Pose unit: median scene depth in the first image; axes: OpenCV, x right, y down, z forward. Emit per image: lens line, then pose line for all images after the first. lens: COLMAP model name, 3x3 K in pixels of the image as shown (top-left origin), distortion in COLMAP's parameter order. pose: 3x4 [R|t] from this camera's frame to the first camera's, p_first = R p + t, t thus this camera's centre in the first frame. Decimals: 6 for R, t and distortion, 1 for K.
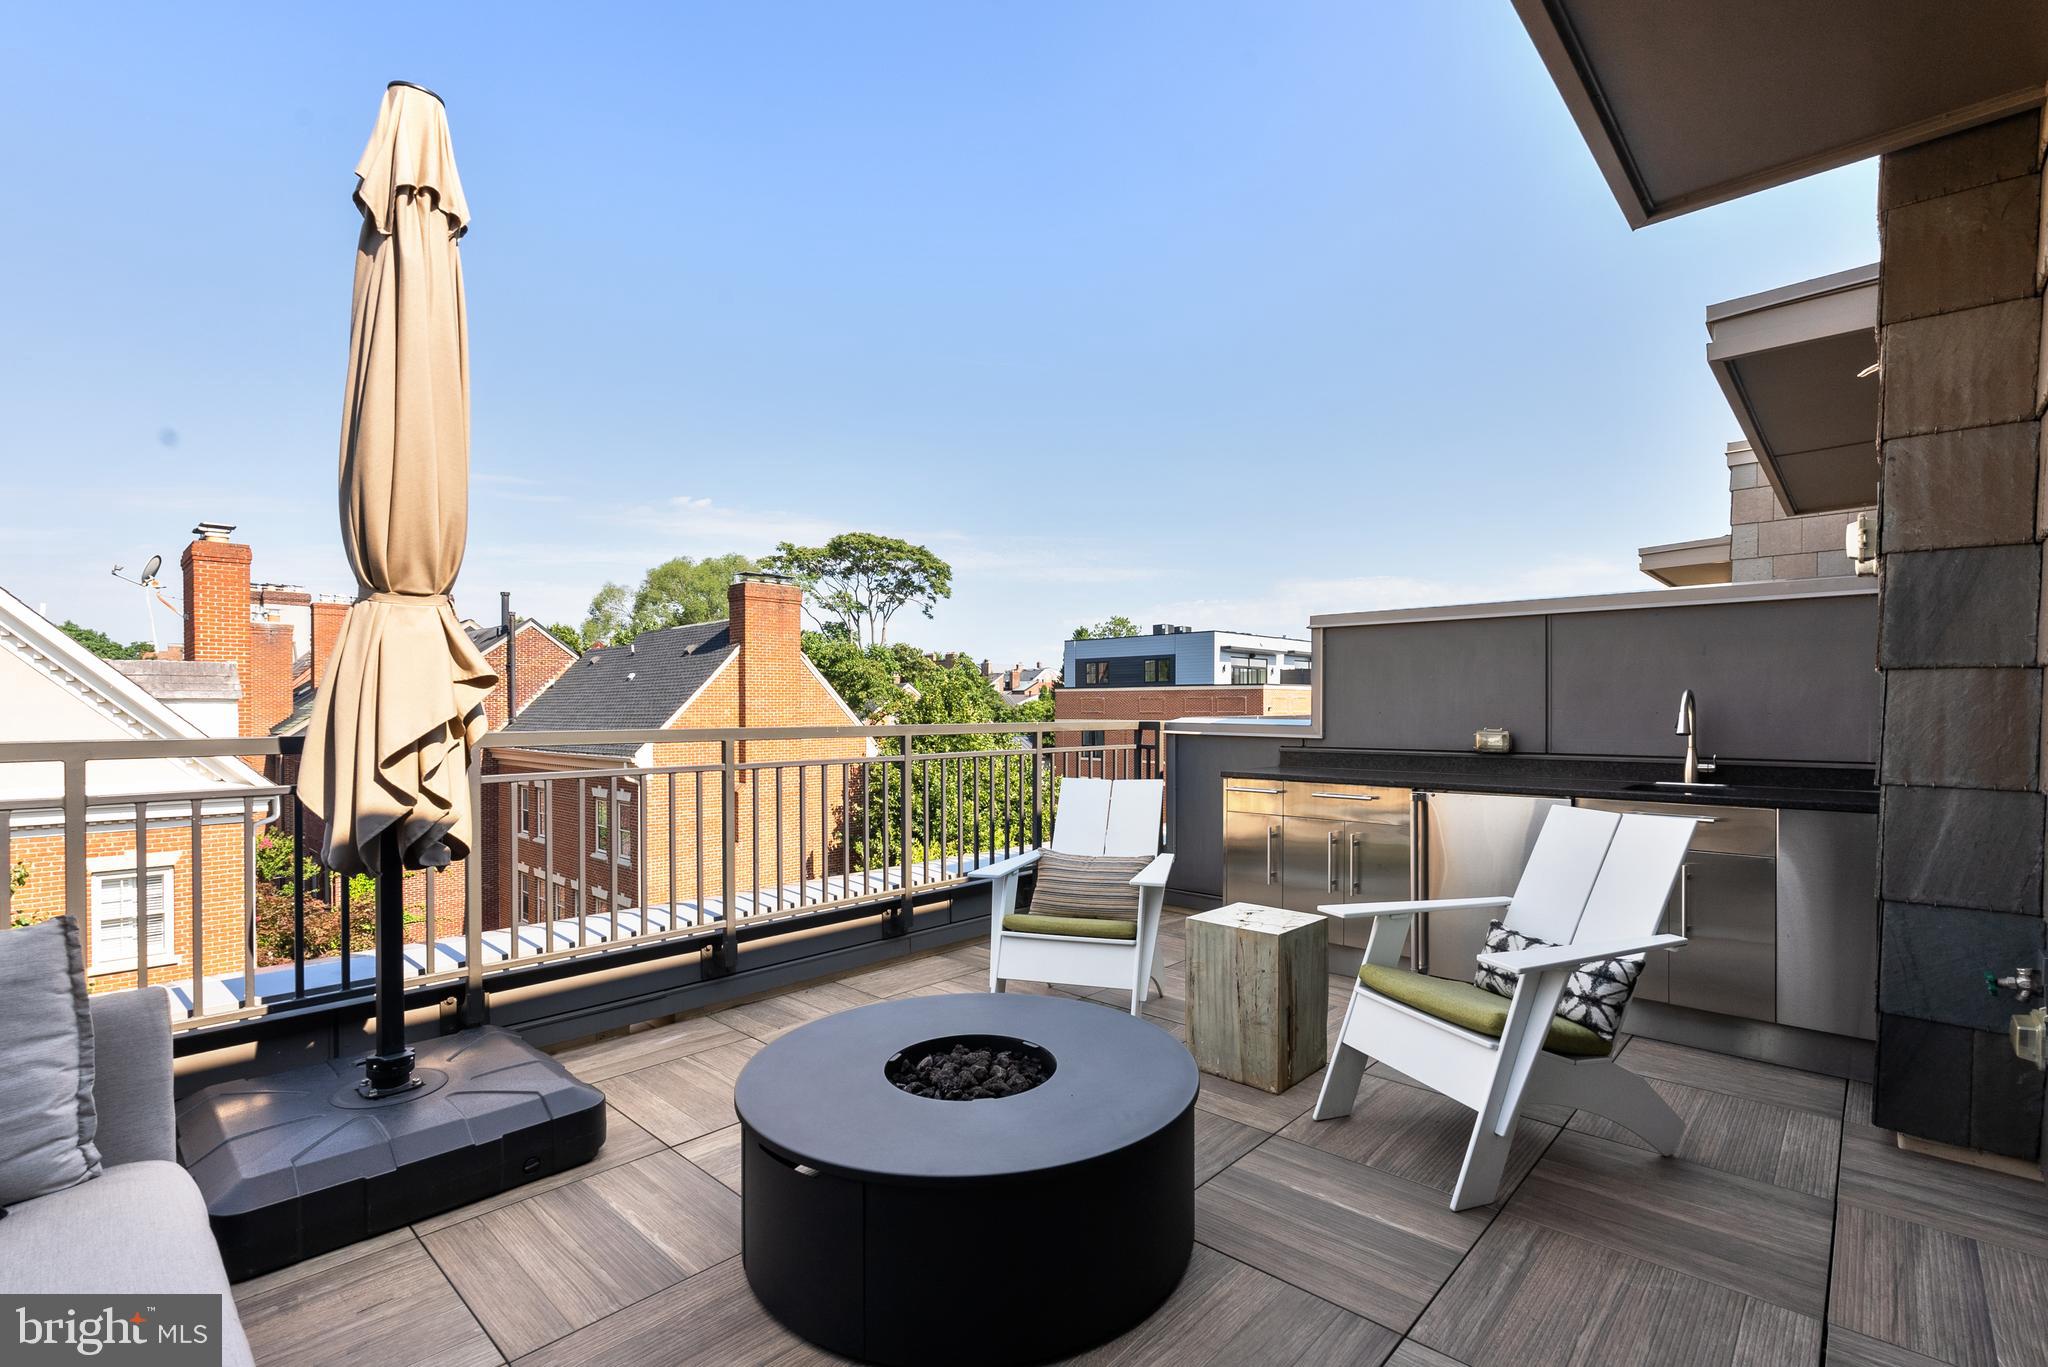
lens RADIAL K [[918.7, 0, 1019.5], [0, 918.7, 706.3], [0, 0, 1]] dist [-0.002722, 0.000858]
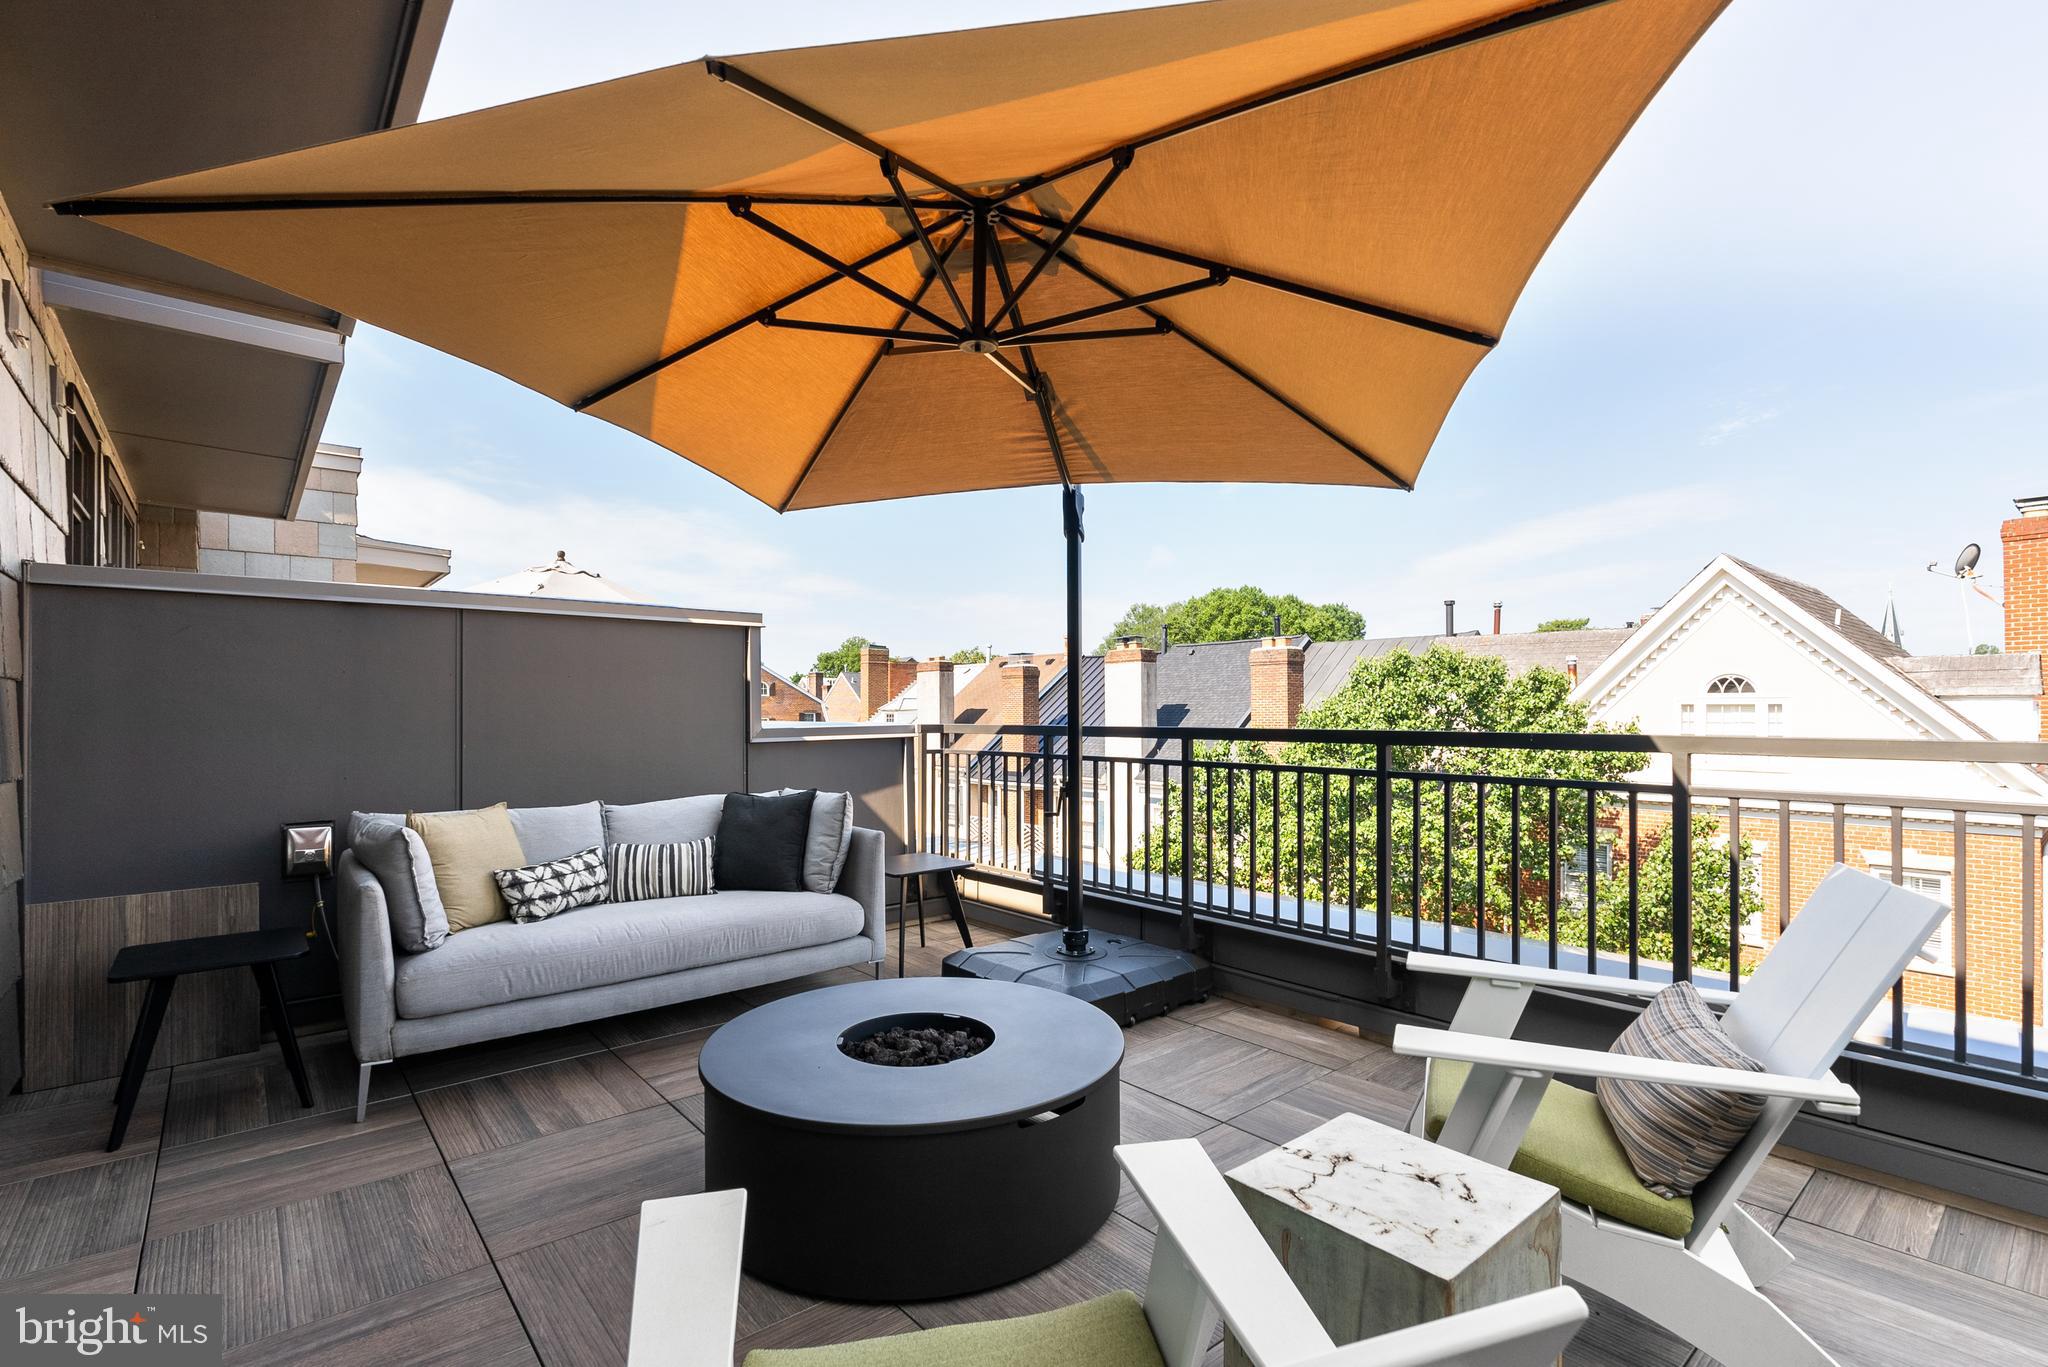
lens RADIAL K [[918.7, 0, 1032.9], [0, 918.7, 717.4], [0, 0, 1]] dist [-0.002722, 0.000858]
pose [[-0.098808, 0.005626, -0.995091, 0.203437], [0.008168, 0.999955, 0.004842, 0.002390], [0.995073, -0.007650, -0.098849, 0.256516]]
